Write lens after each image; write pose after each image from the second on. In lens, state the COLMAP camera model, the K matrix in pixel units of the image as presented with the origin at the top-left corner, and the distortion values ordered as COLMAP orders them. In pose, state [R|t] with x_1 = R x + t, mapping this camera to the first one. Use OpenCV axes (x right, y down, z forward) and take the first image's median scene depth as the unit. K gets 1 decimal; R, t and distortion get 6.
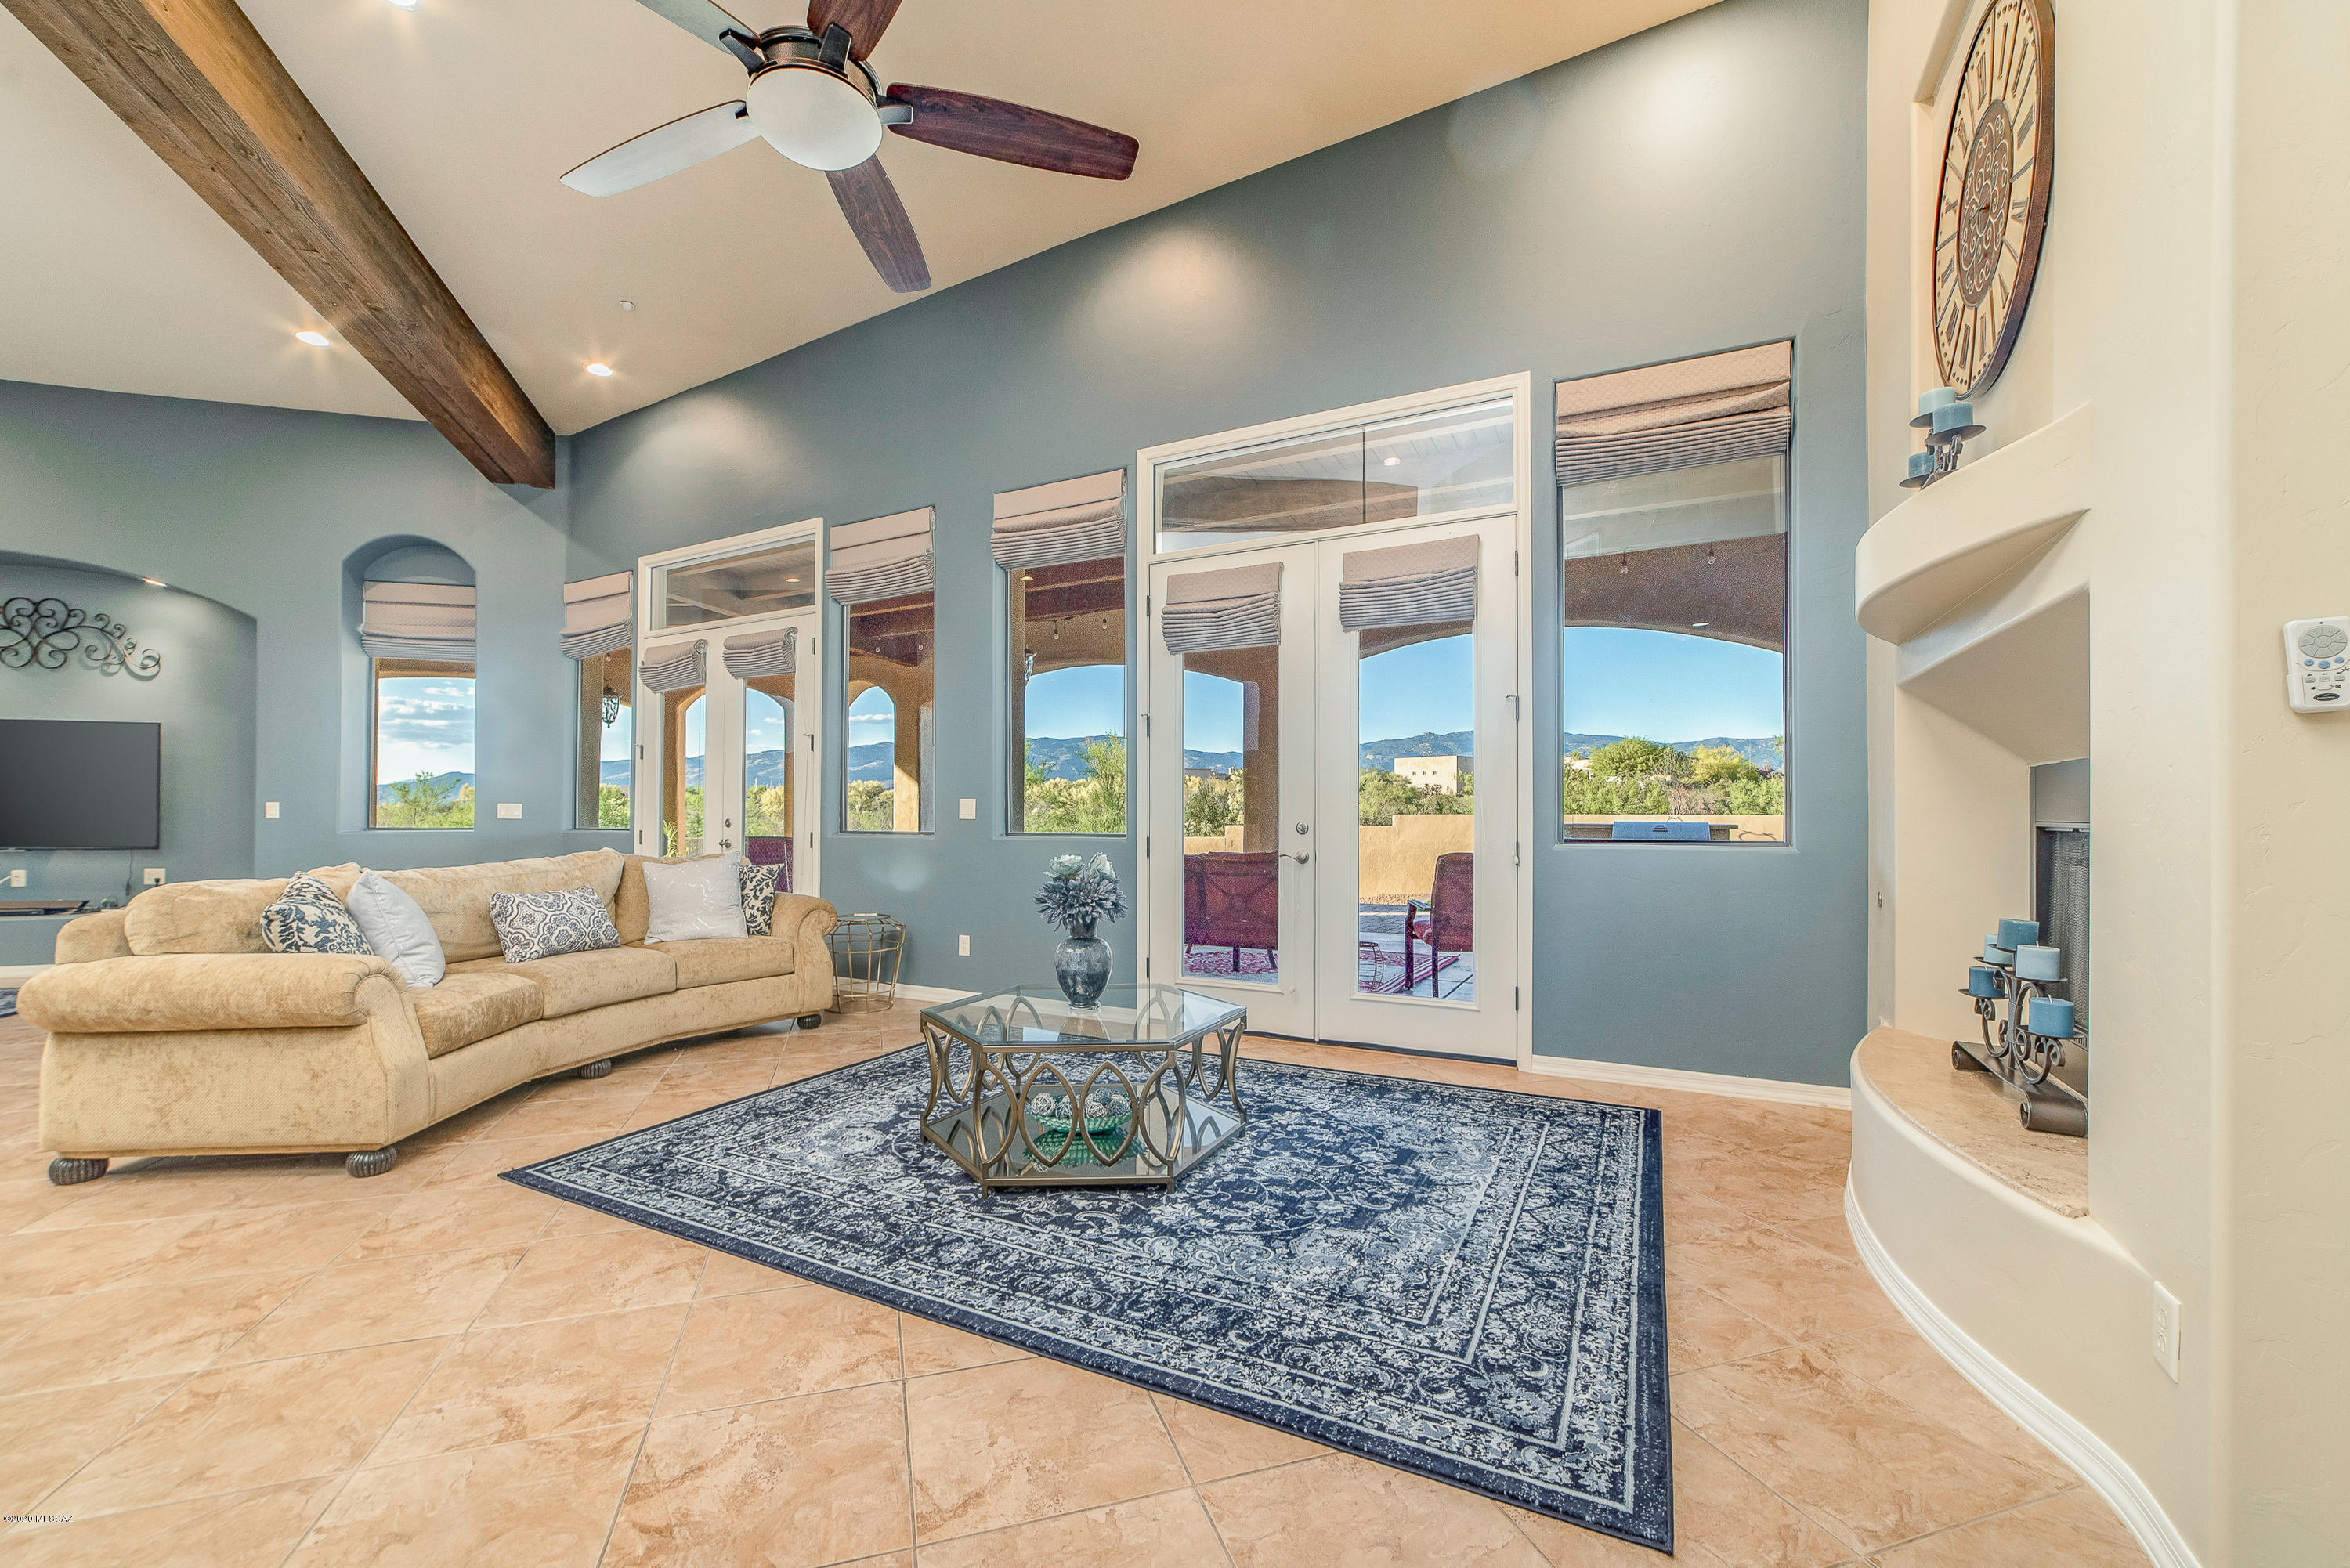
lens RADIAL K [[945.0, 0, 1125.9], [0, 945.0, 784.4], [0, 0, 1]] dist [0.000741, 0.000013]
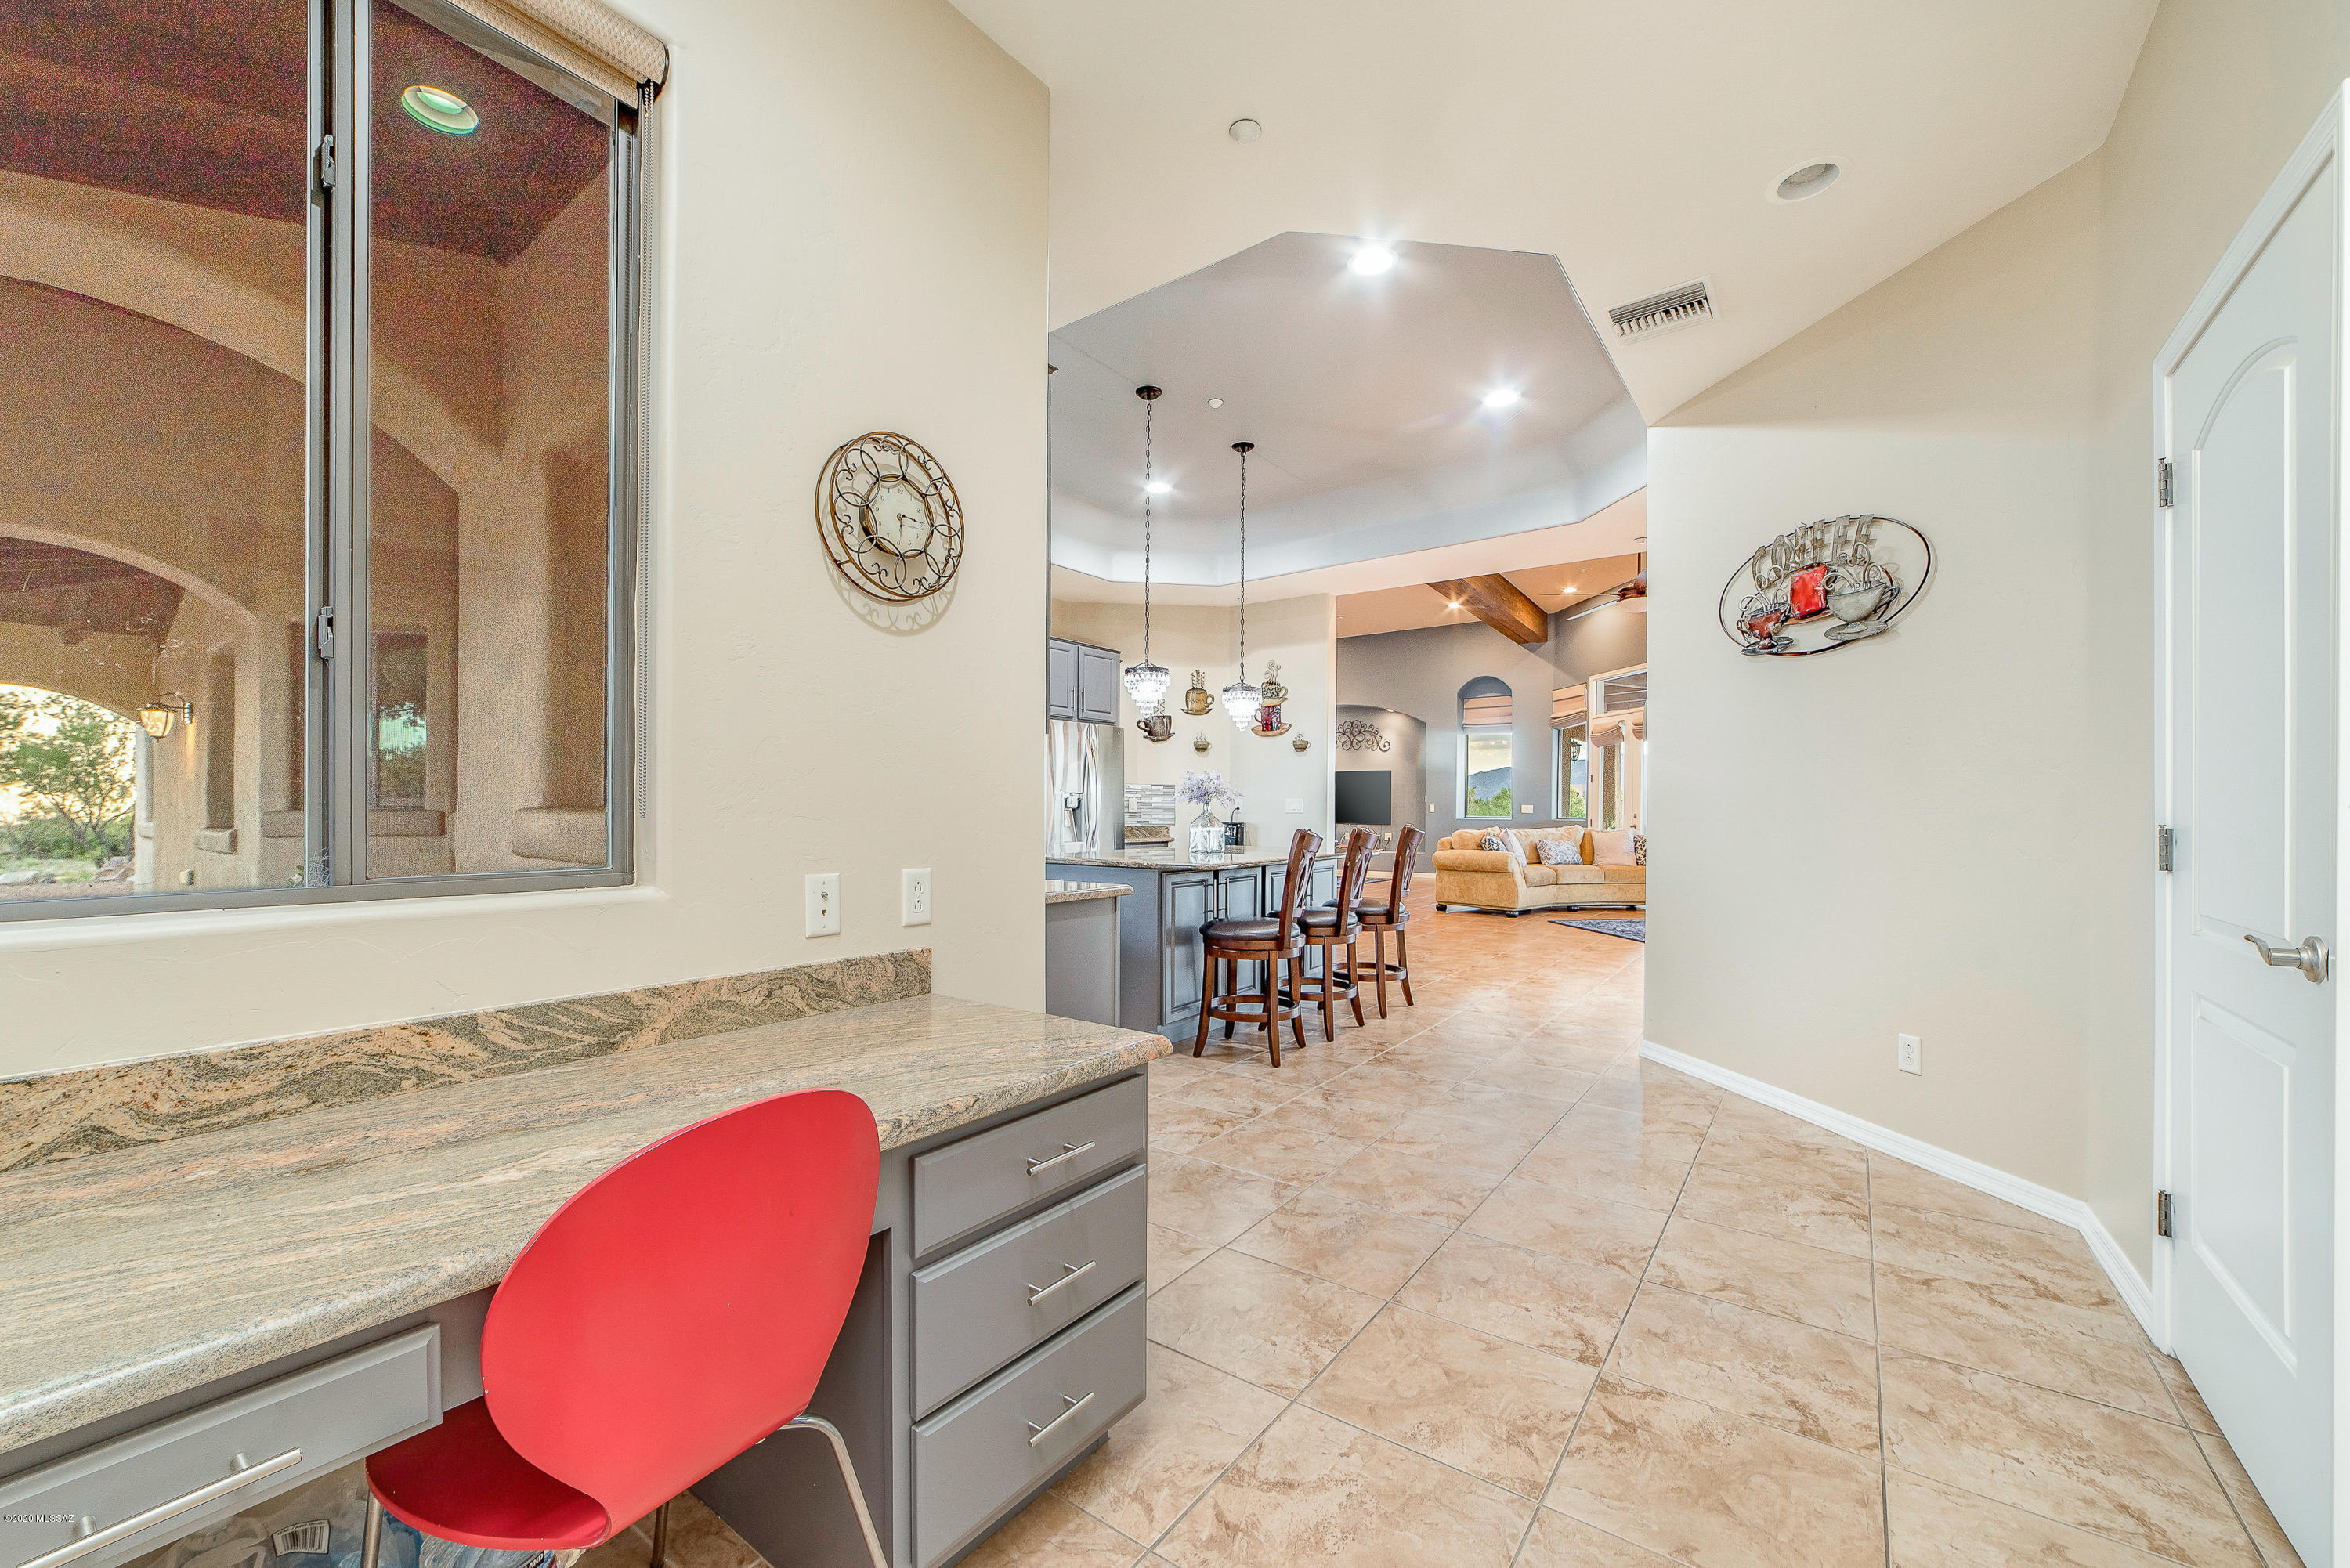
lens RADIAL K [[927.9, 0, 1184.0], [0, 927.9, 809.1], [0, 0, 1]] dist [-0.017042, 0.008180]
pose [[0.623698, 0.000287, -0.781665, 0.440407], [0.023295, 0.999549, 0.018955, -0.026251], [0.781318, -0.030031, 0.623410, -0.825071]]
